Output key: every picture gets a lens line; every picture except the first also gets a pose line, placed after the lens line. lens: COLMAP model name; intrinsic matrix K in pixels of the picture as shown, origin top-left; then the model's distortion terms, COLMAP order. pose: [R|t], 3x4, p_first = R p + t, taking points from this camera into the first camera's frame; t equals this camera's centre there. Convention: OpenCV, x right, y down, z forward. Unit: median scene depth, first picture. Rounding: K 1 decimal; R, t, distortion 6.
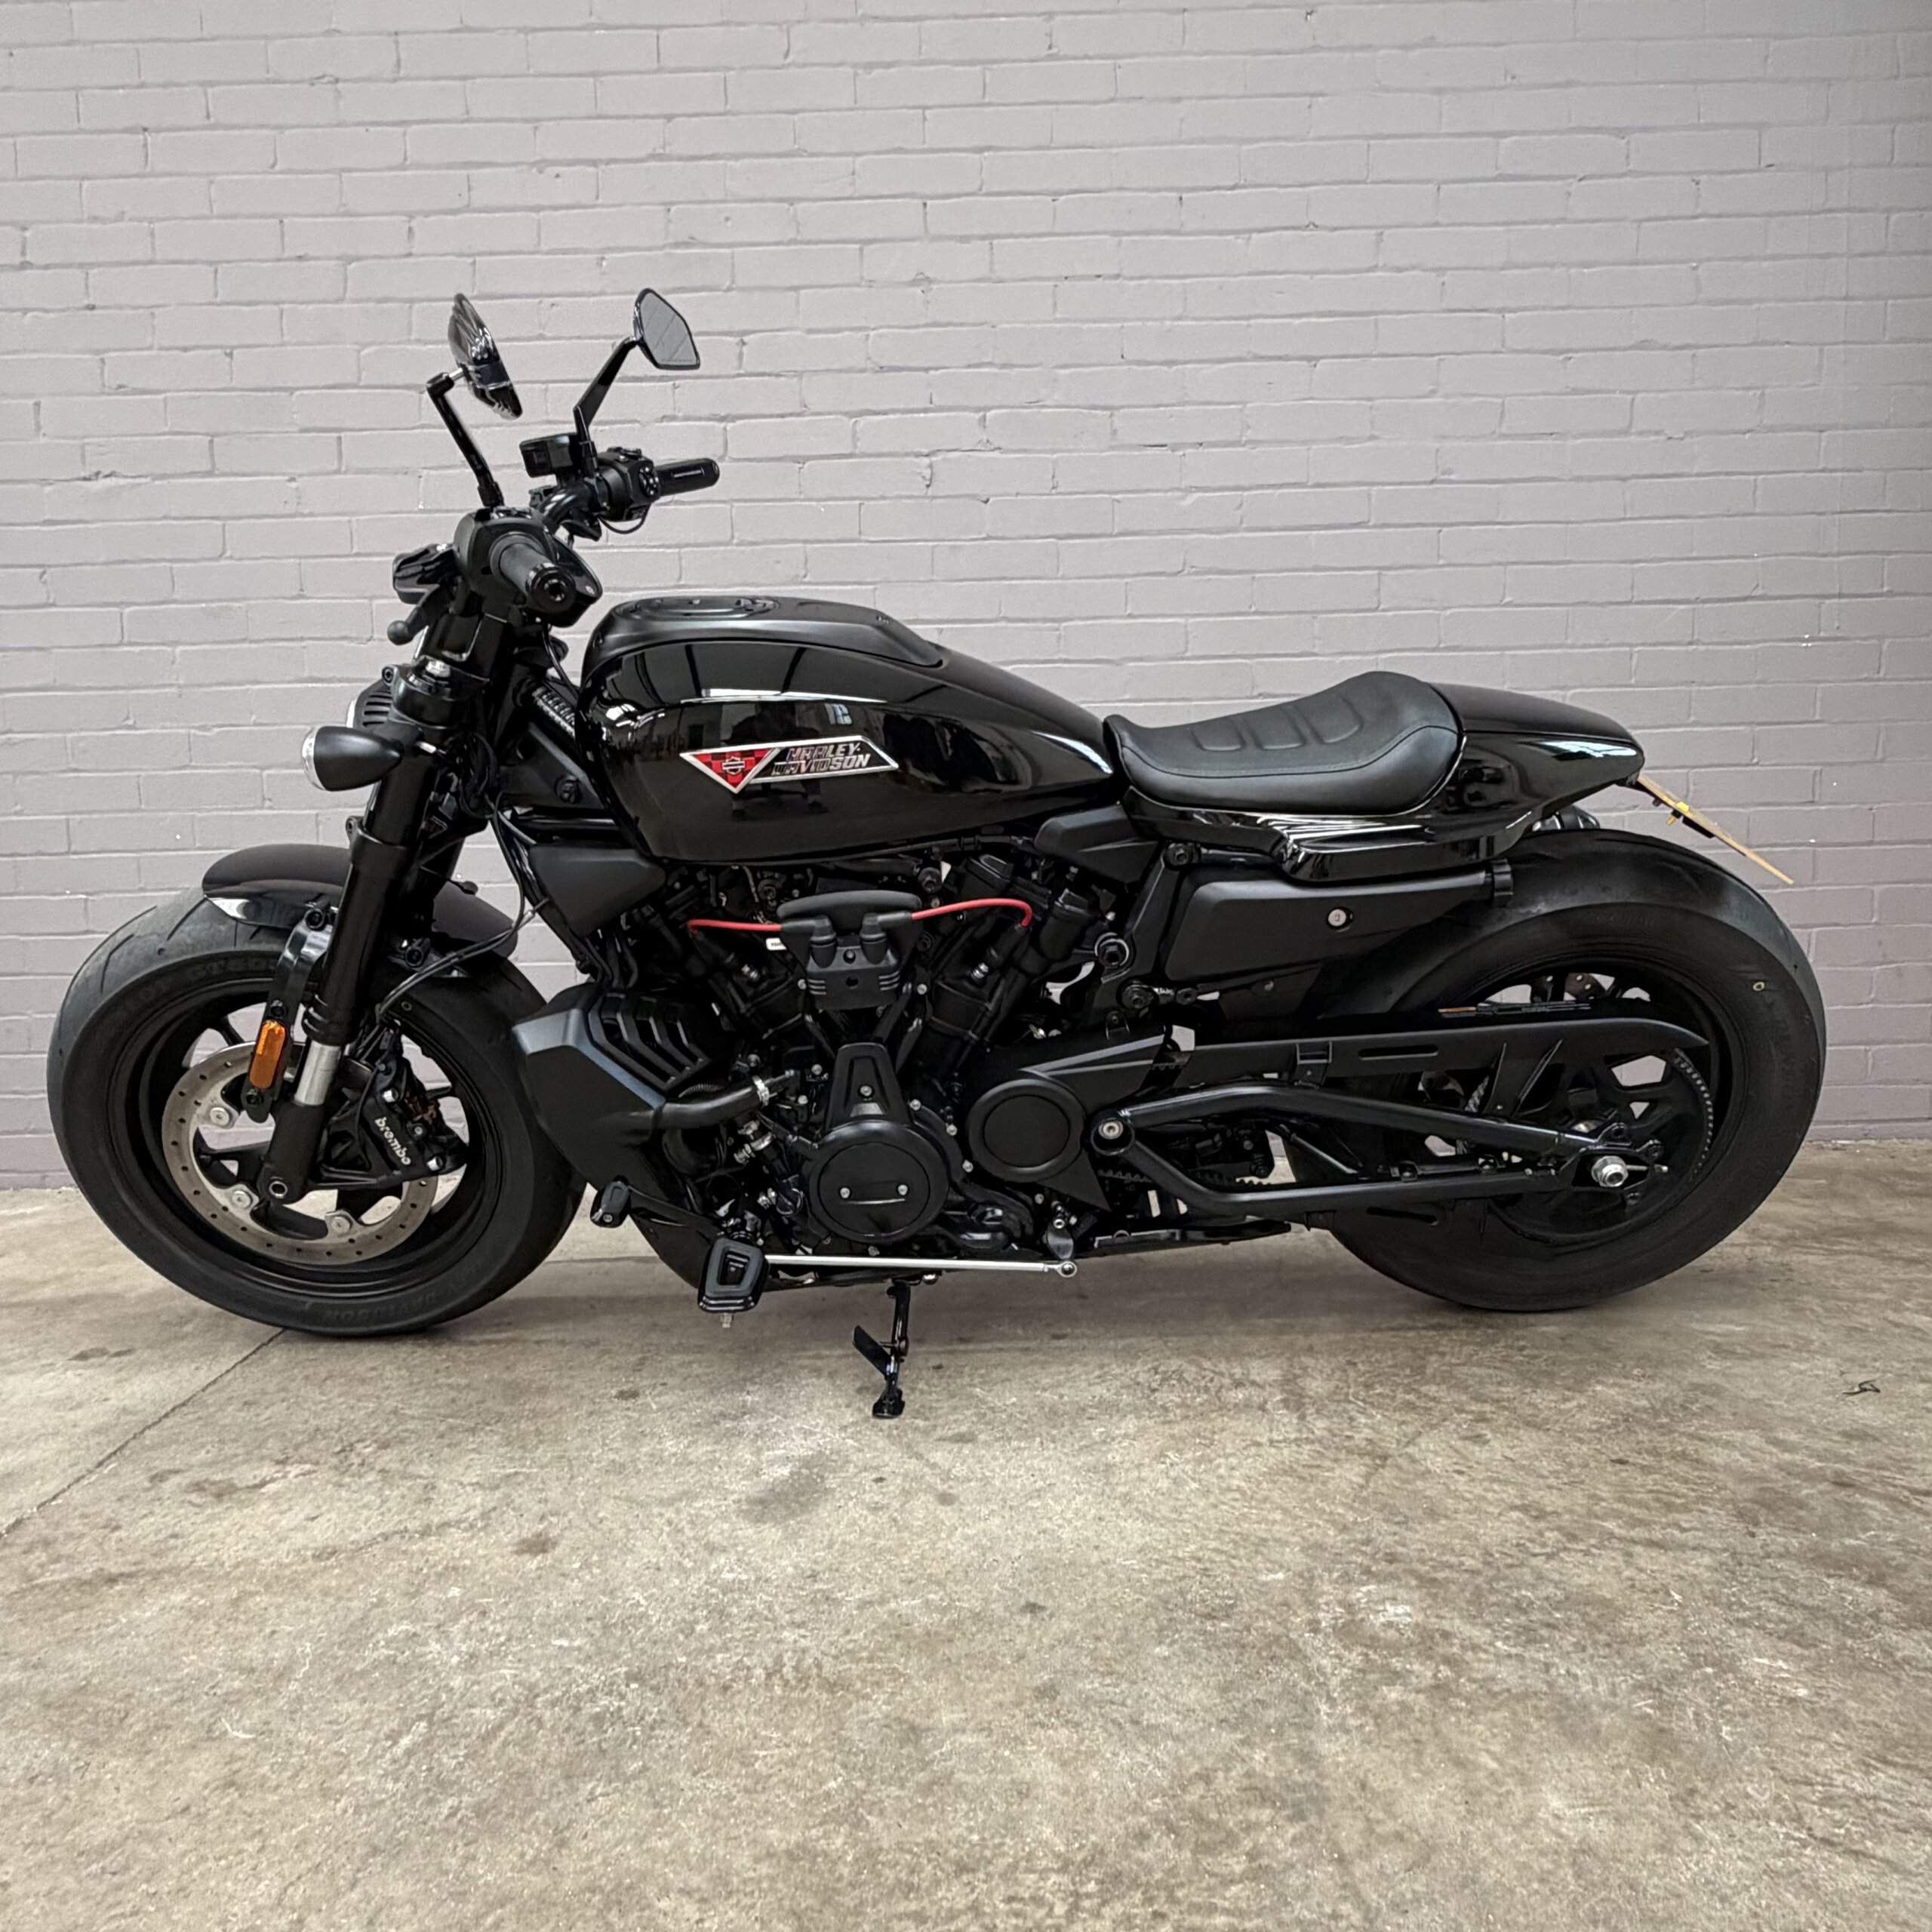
lens RADIAL K [[1391.3, 0, 968.4], [0, 1391.3, 957.1], [0, 0, 1]] dist [-0.000225, 0.002240]
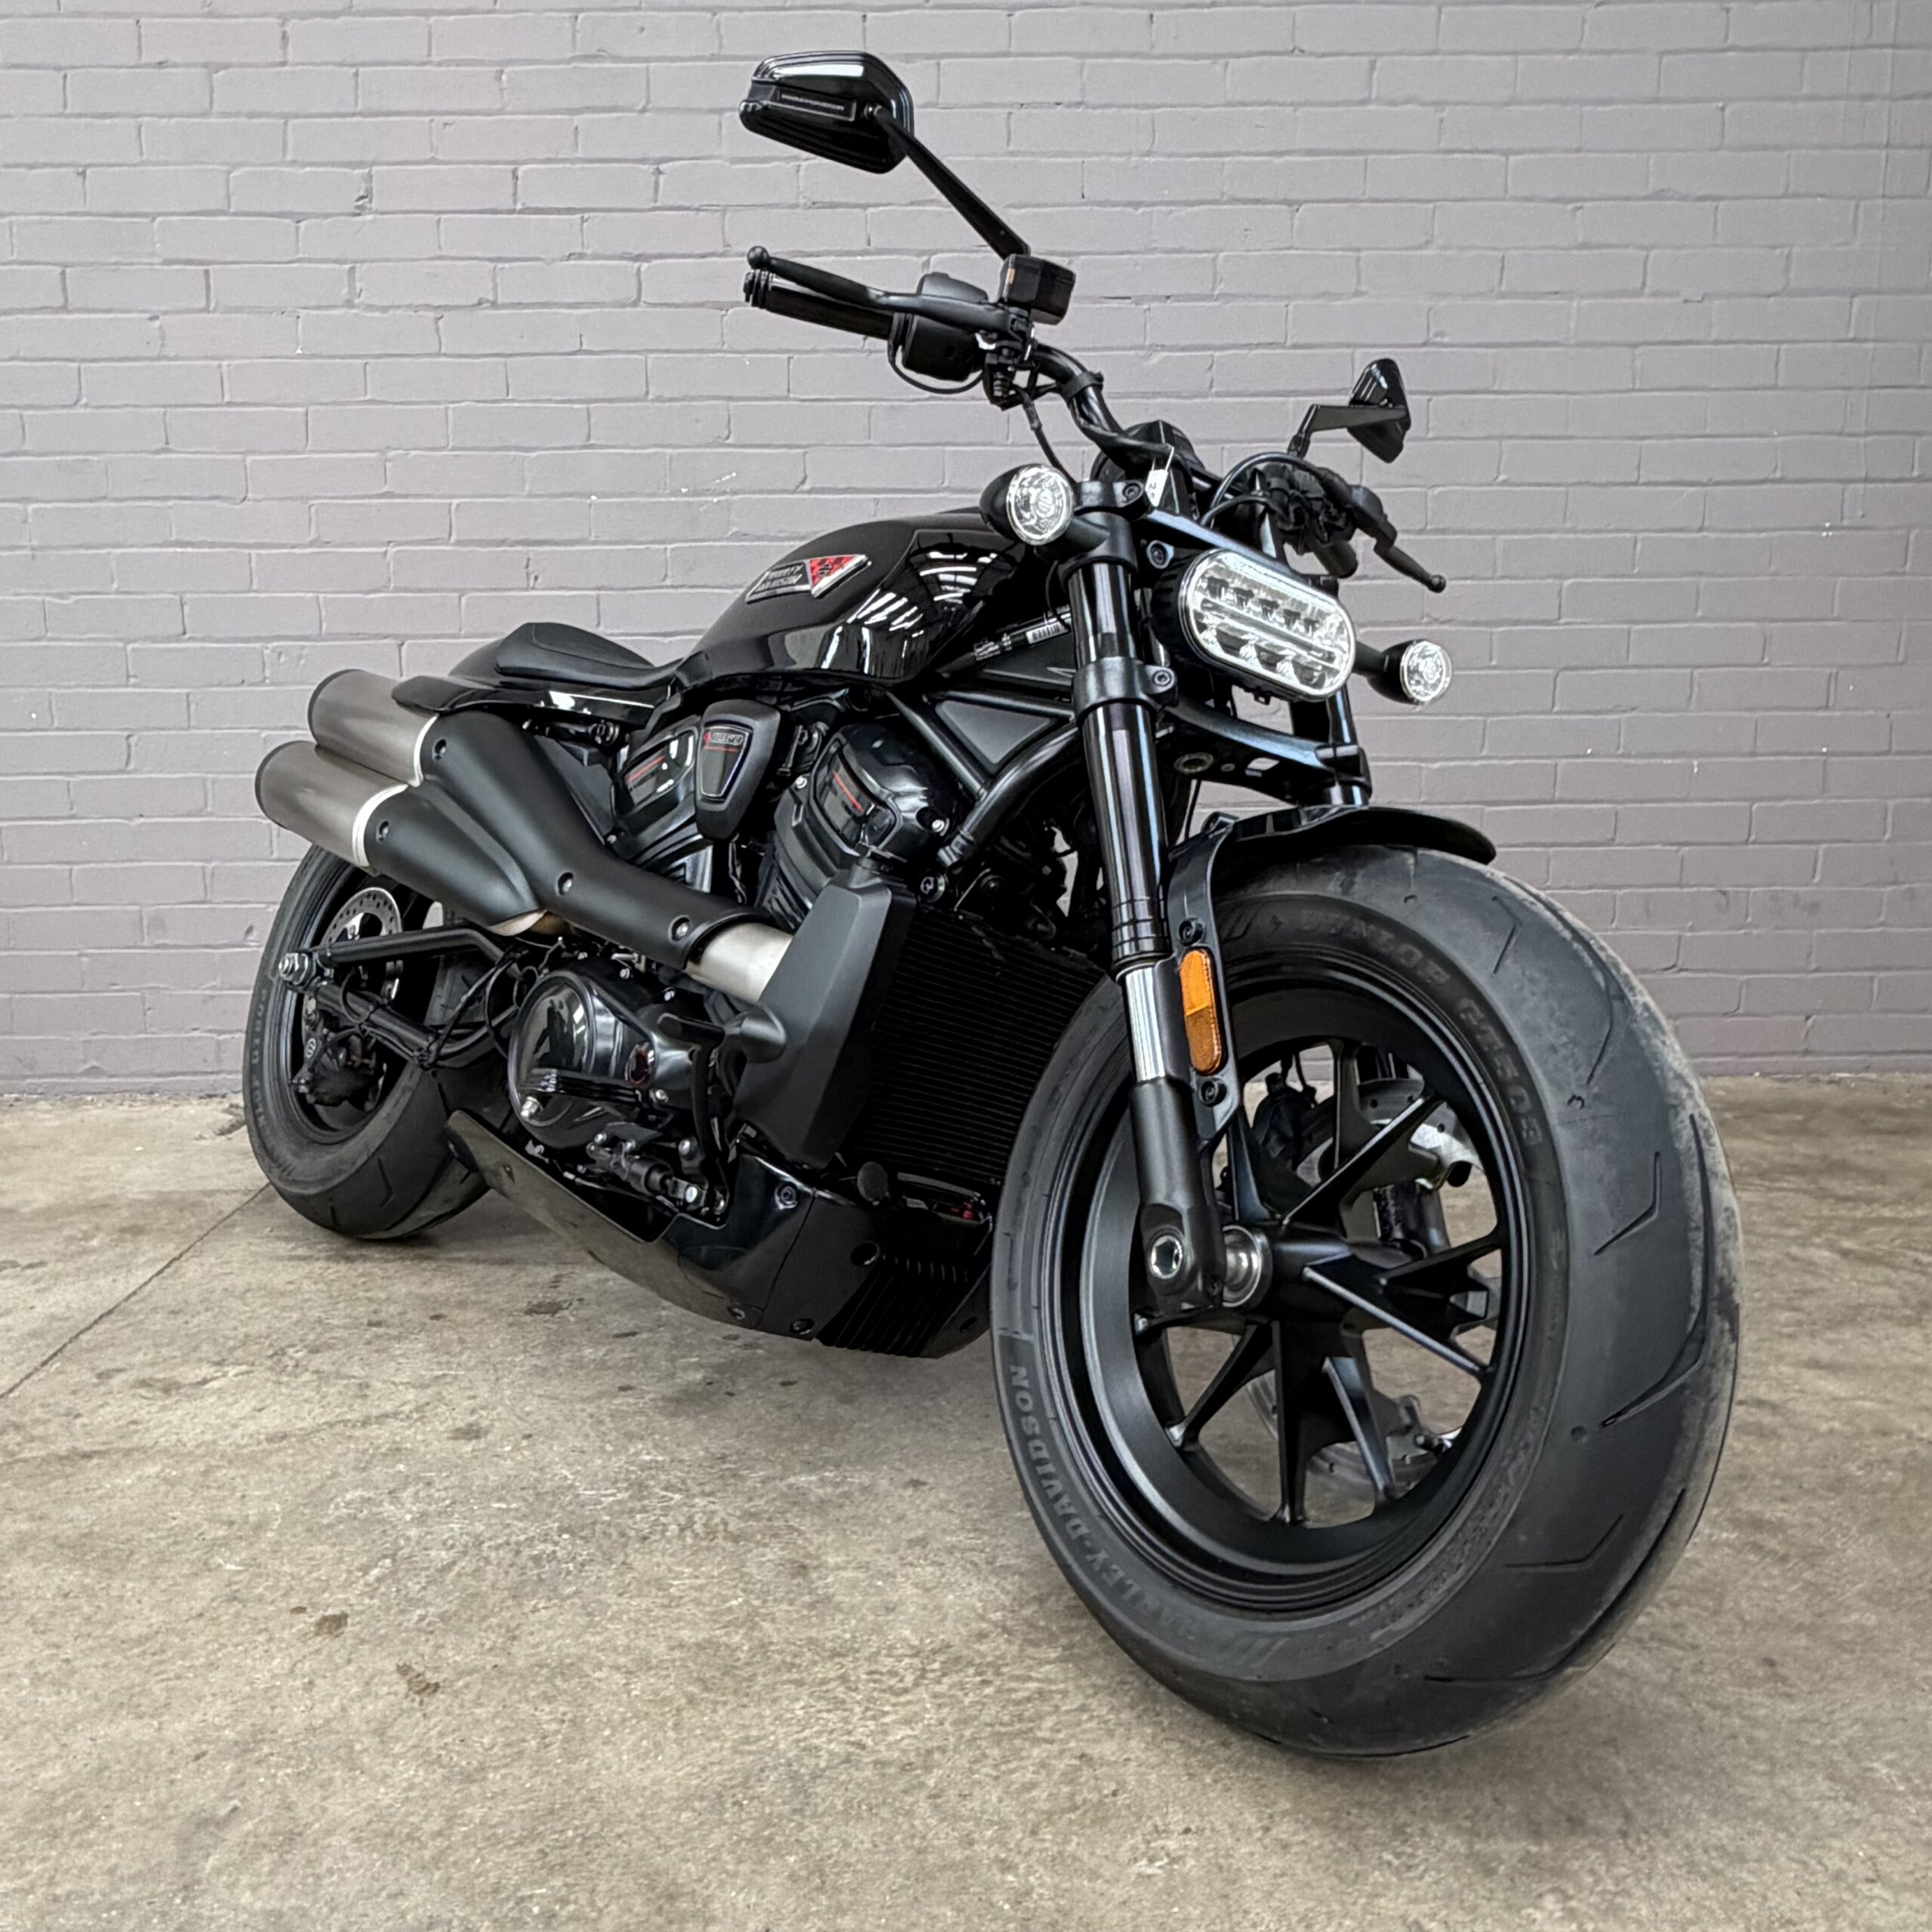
lens RADIAL K [[1800.7, 0, 966.0], [0, 1800.7, 947.4], [0, 0, 1]] dist [0.000275, 0.000000]
pose [[0.999823, 0.014740, 0.011680, 0.045669], [-0.015591, 0.996951, 0.076456, -0.057522], [-0.010517, -0.076625, 0.997005, -0.307182]]
